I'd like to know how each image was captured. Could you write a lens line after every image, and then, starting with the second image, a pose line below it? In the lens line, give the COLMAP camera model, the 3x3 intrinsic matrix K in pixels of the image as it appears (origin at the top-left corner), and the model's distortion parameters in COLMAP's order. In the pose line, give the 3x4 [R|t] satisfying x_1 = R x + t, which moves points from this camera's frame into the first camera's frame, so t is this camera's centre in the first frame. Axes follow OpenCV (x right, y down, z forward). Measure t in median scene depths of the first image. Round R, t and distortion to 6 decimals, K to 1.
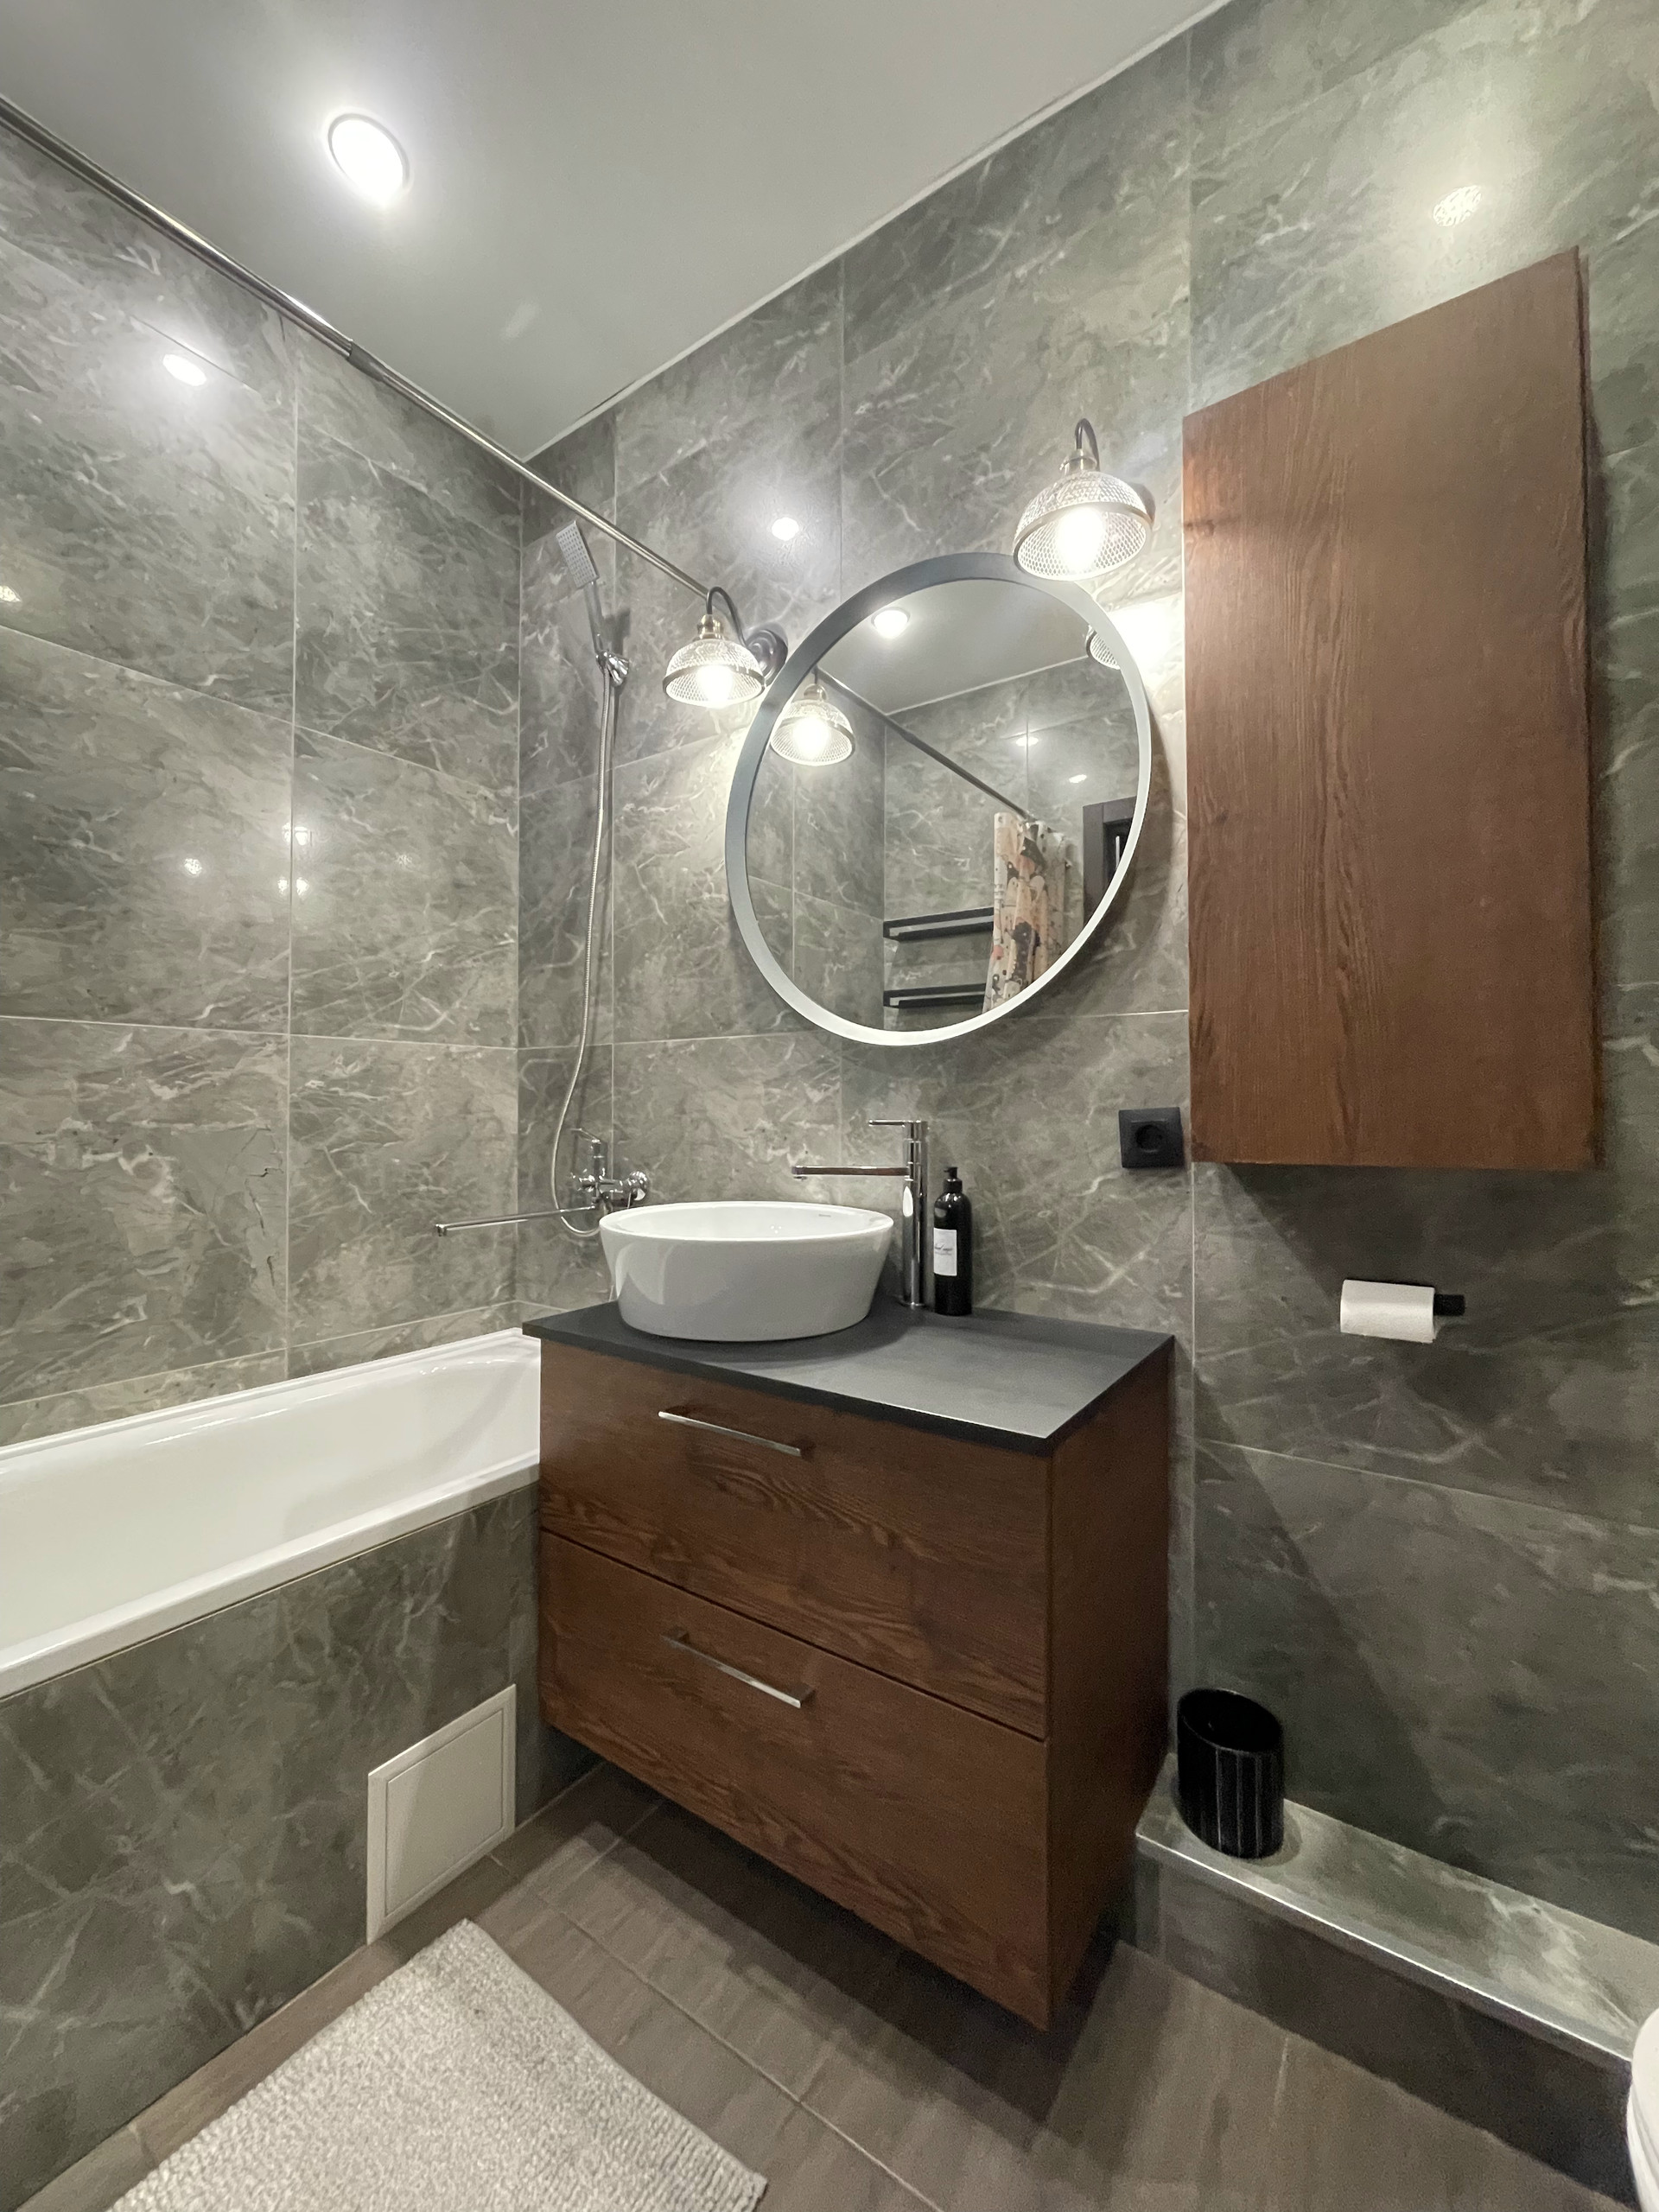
lens RADIAL K [[889.4, 0, 829.5], [0, 889.4, 1106.0], [0, 0, 1]] dist [-0.001402, 0.000390]
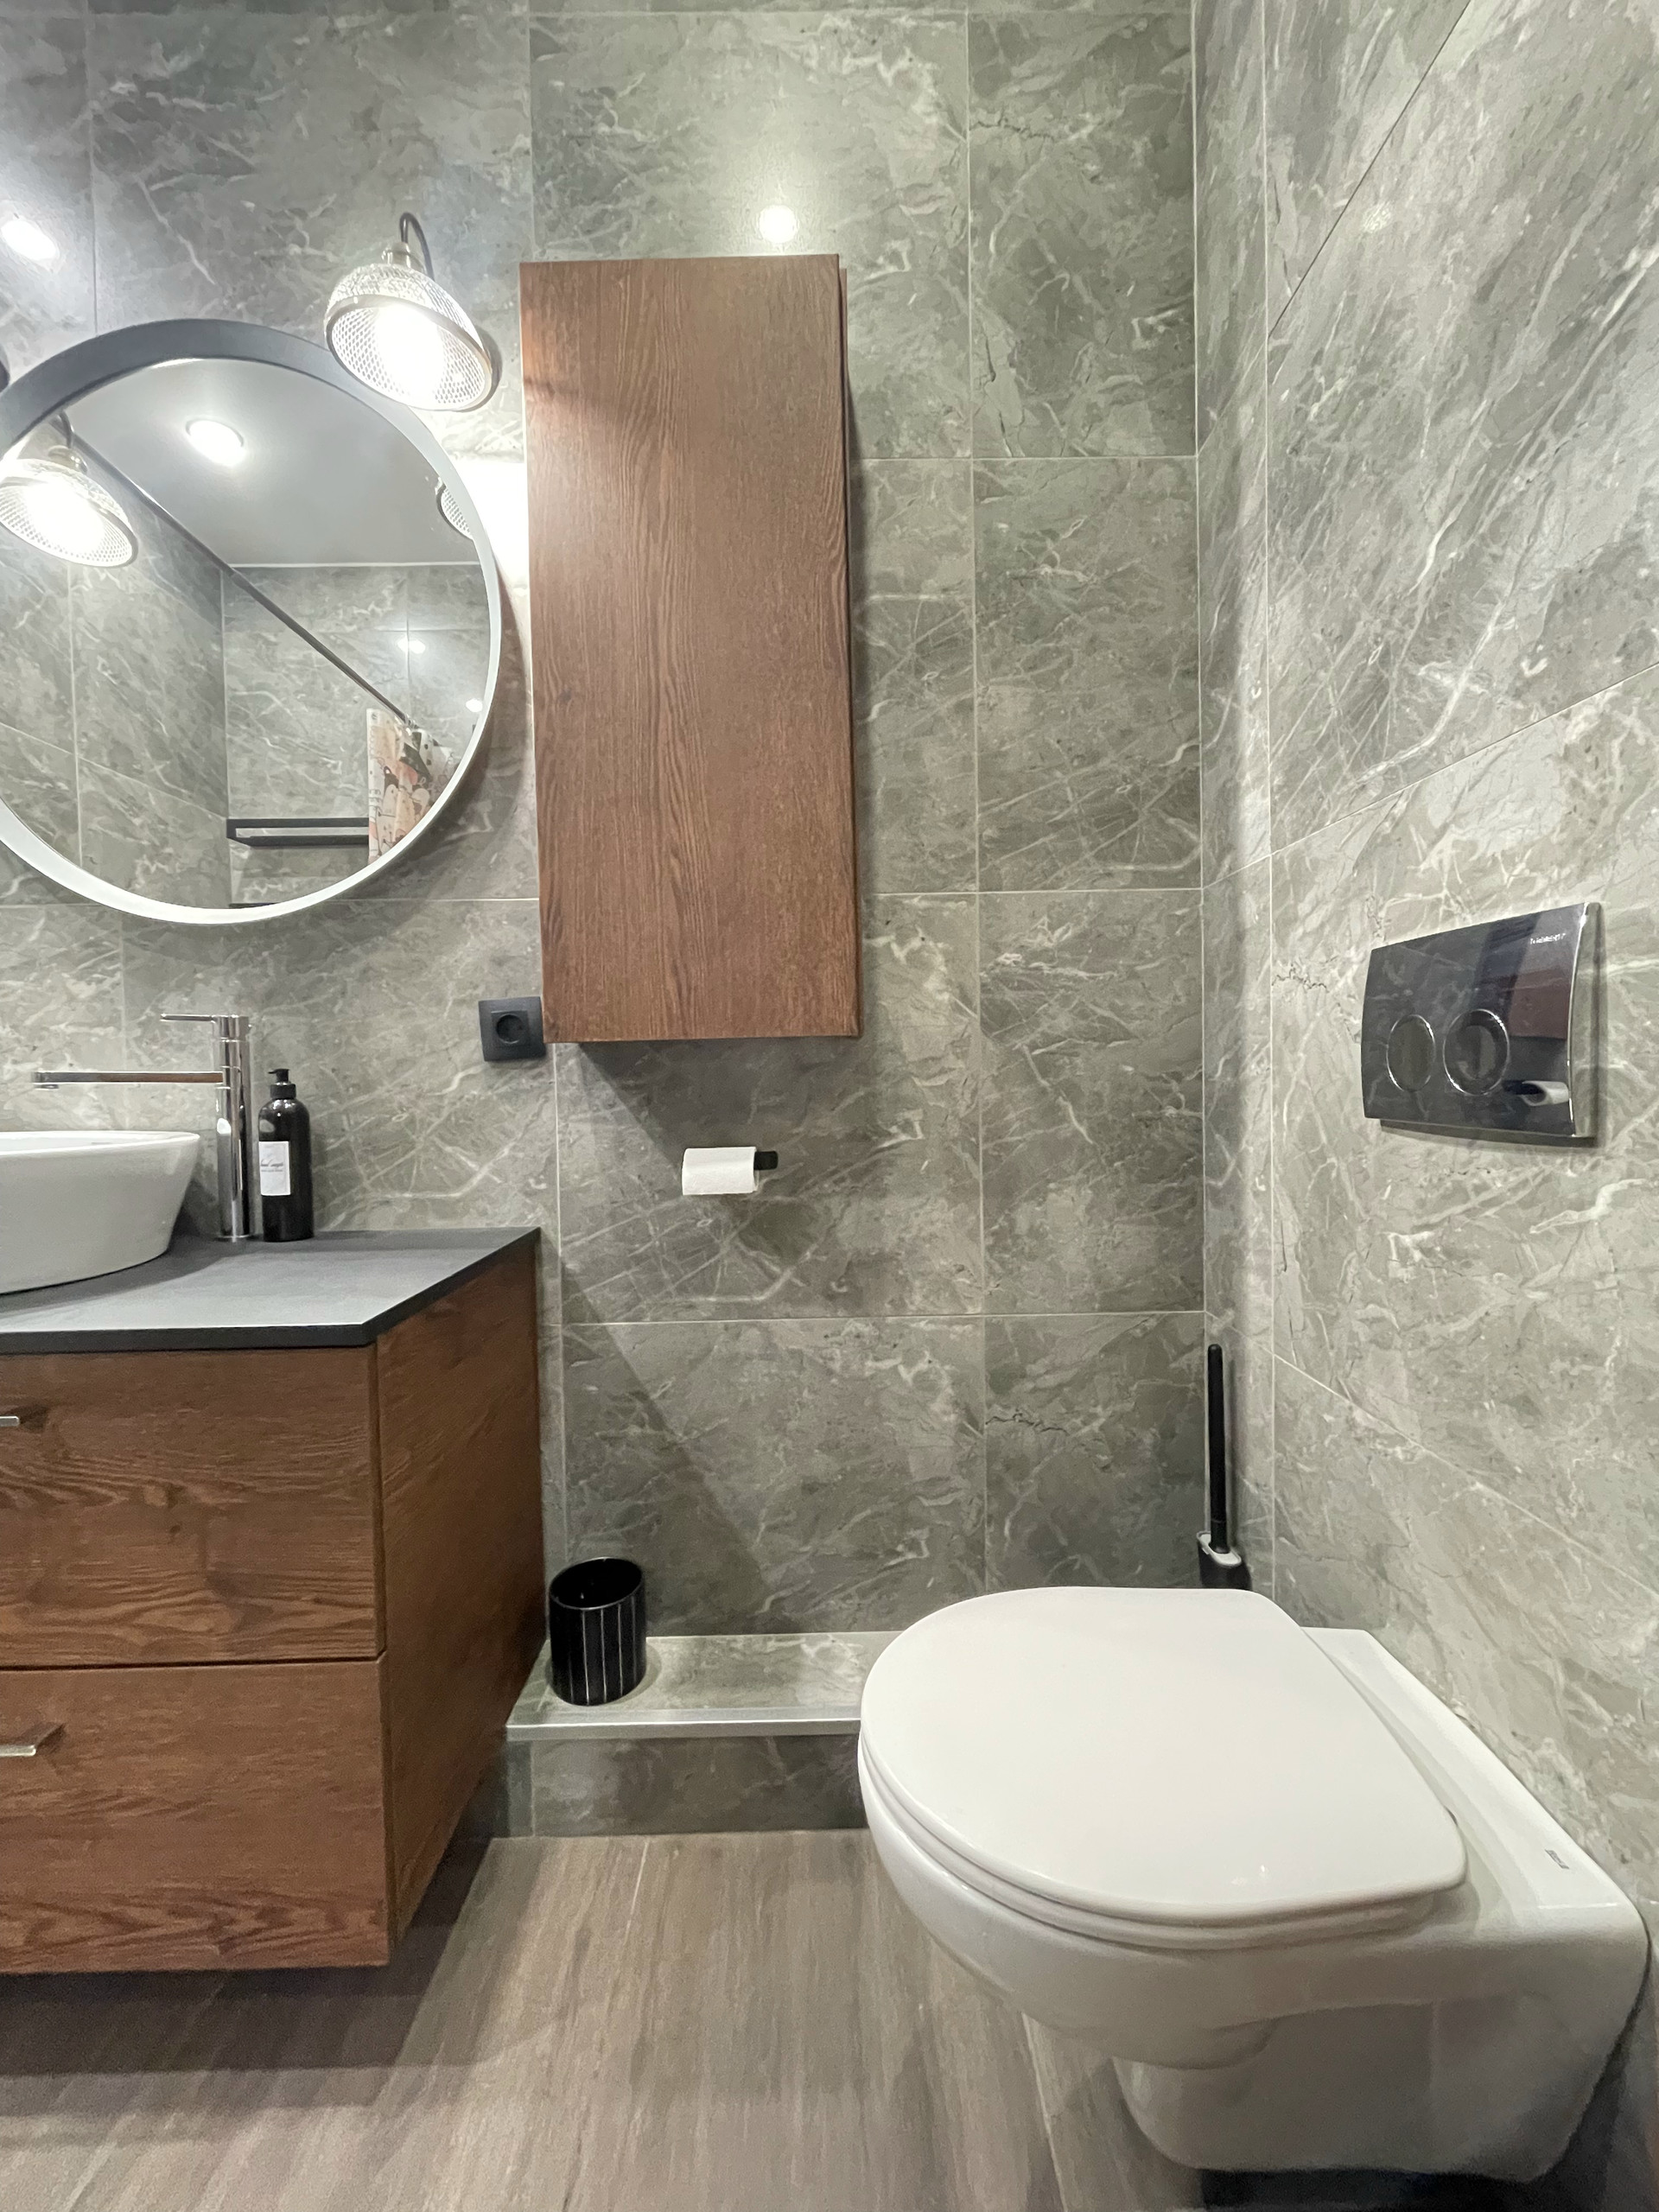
lens RADIAL K [[893.9, 0, 829.5], [0, 893.9, 1106.0], [0, 0, 1]] dist [-0.010201, 0.003473]
pose [[0.813589, -0.035533, 0.580353, 0.078025], [0.014467, 0.999059, 0.040887, 0.086900], [-0.581260, -0.024869, 0.813338, 0.009237]]
